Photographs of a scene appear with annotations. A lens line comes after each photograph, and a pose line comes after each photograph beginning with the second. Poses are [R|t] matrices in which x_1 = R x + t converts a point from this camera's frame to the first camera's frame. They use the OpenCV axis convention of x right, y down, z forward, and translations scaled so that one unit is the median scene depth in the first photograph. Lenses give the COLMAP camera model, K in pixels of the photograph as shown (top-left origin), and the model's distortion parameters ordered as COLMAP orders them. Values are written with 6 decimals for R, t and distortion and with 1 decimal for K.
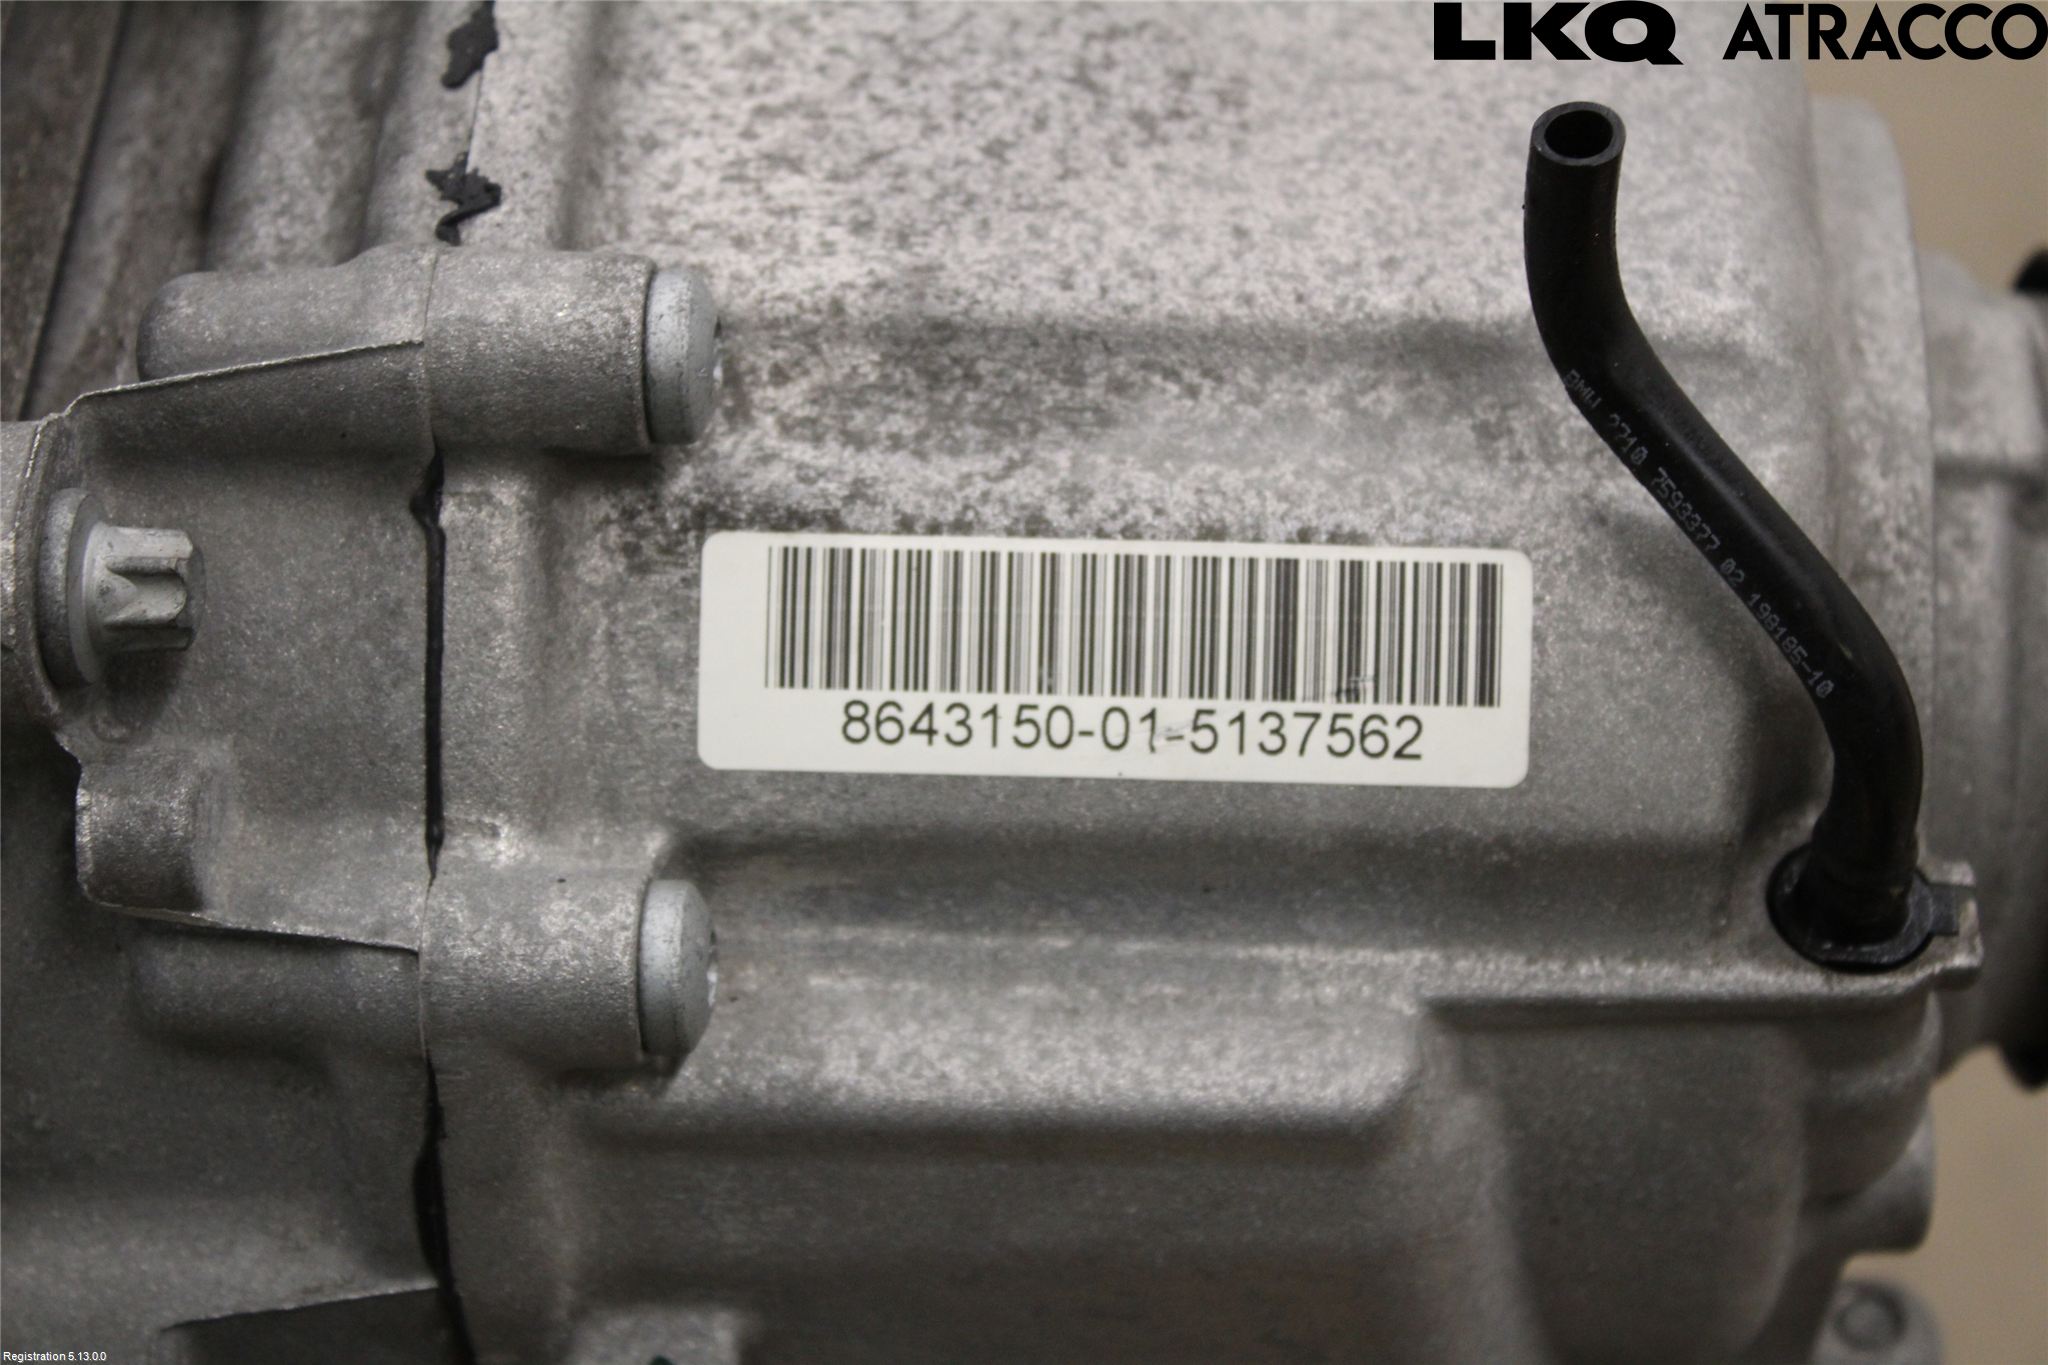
lens RADIAL K [[4460.8, 0, 1024.0], [0, 4460.8, 682.5], [0, 0, 1]] dist [0.022189, -0.220479]
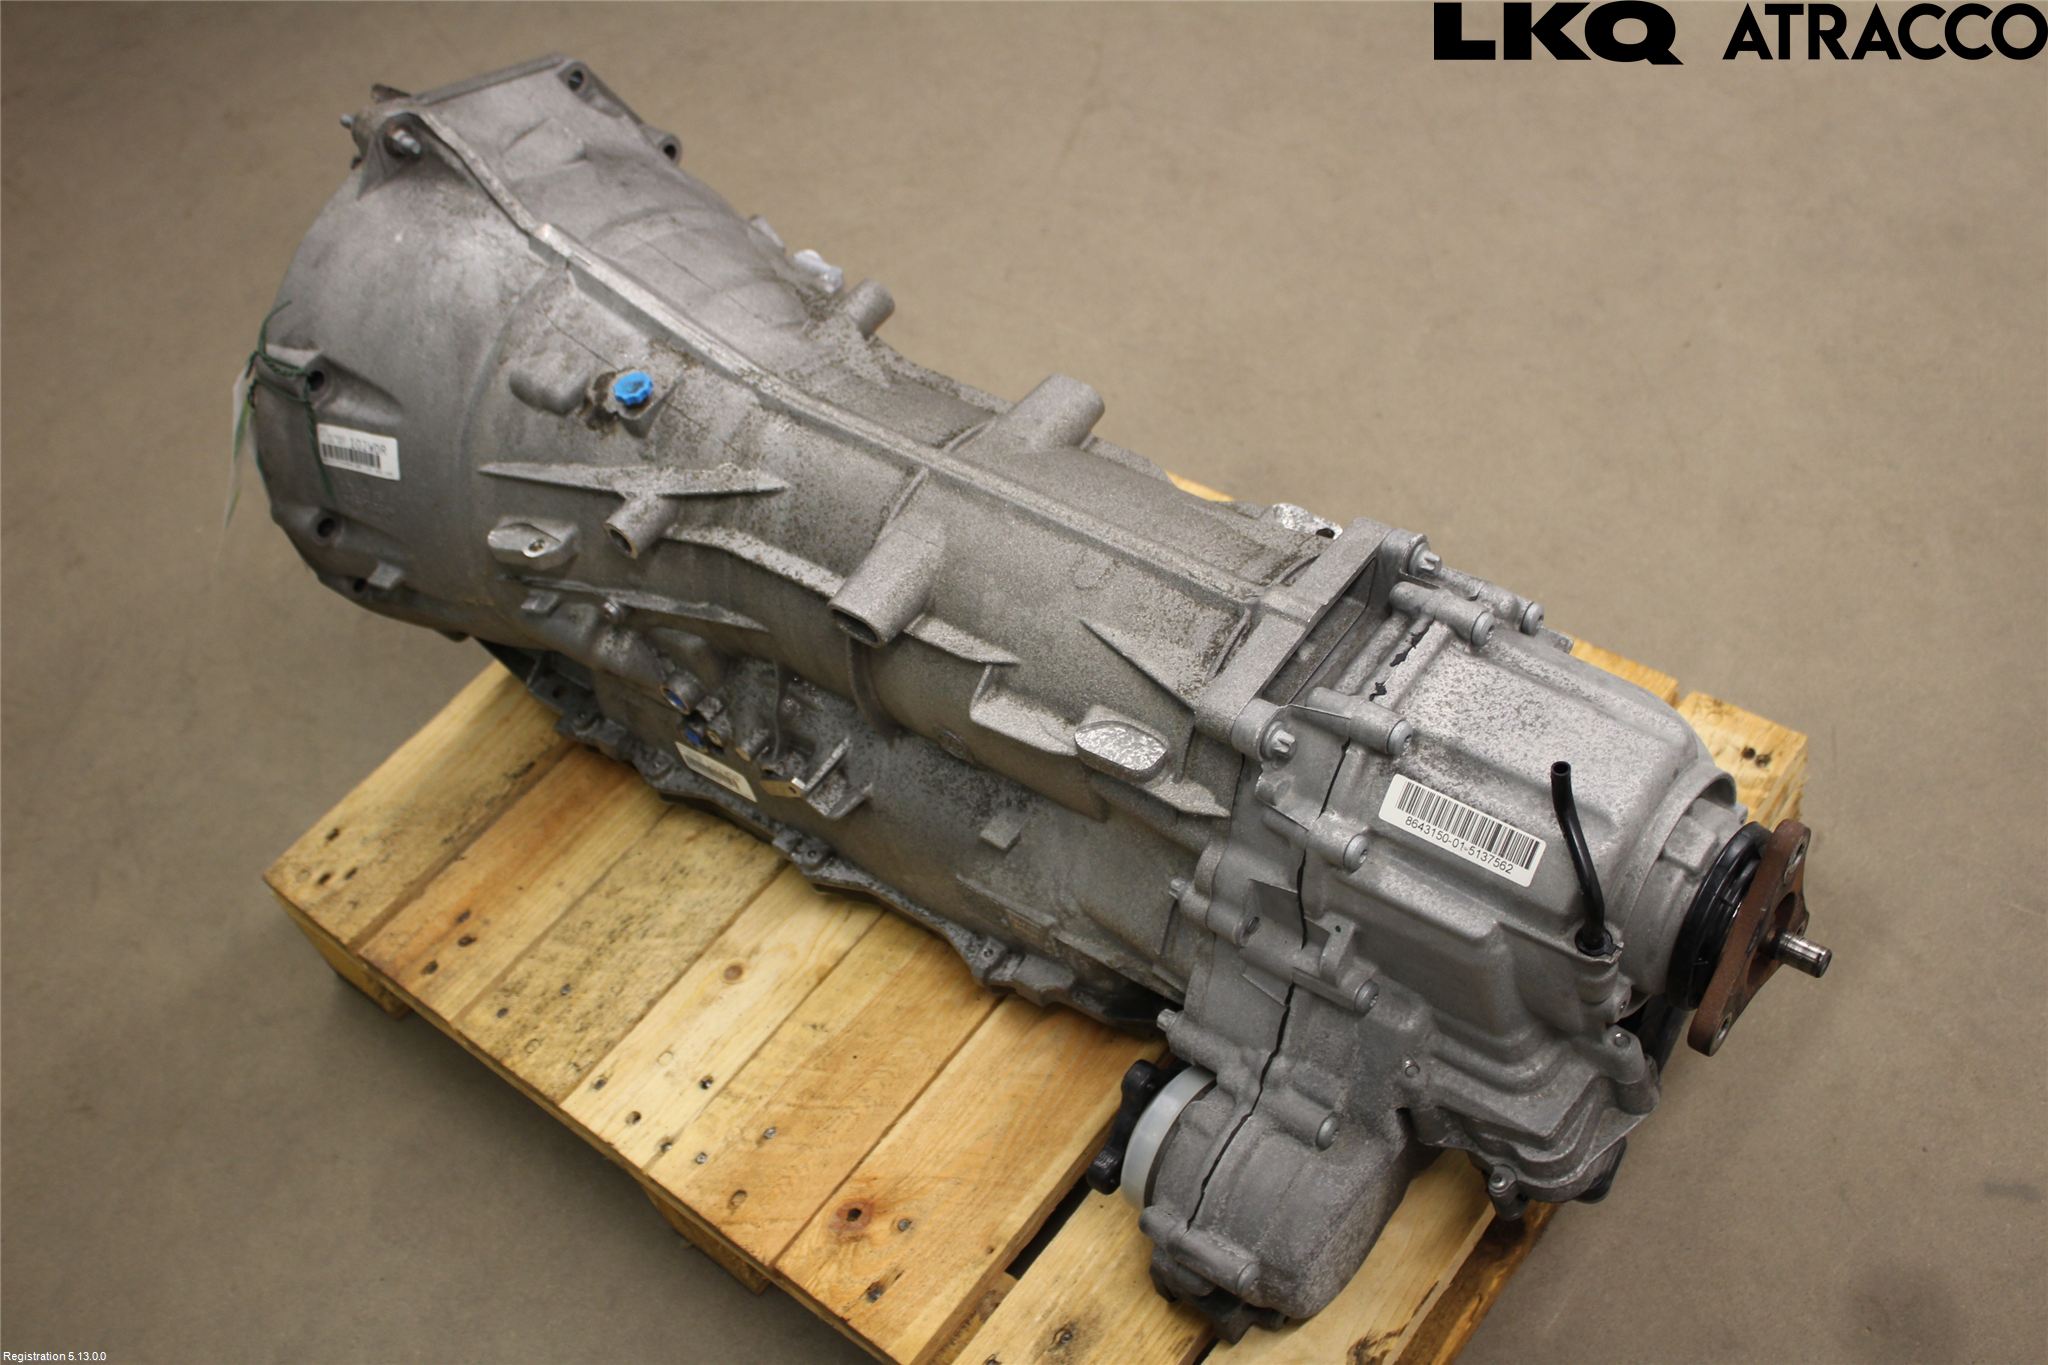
lens RADIAL K [[2129.4, 0, 1024.0], [0, 2129.4, 682.5], [0, 0, 1]] dist [-0.011550, -0.007144]
pose [[0.798199, 0.353588, -0.487704, 0.706777], [-0.322741, 0.934623, 0.149393, -0.343869], [0.508642, 0.038157, 0.860132, -1.219425]]
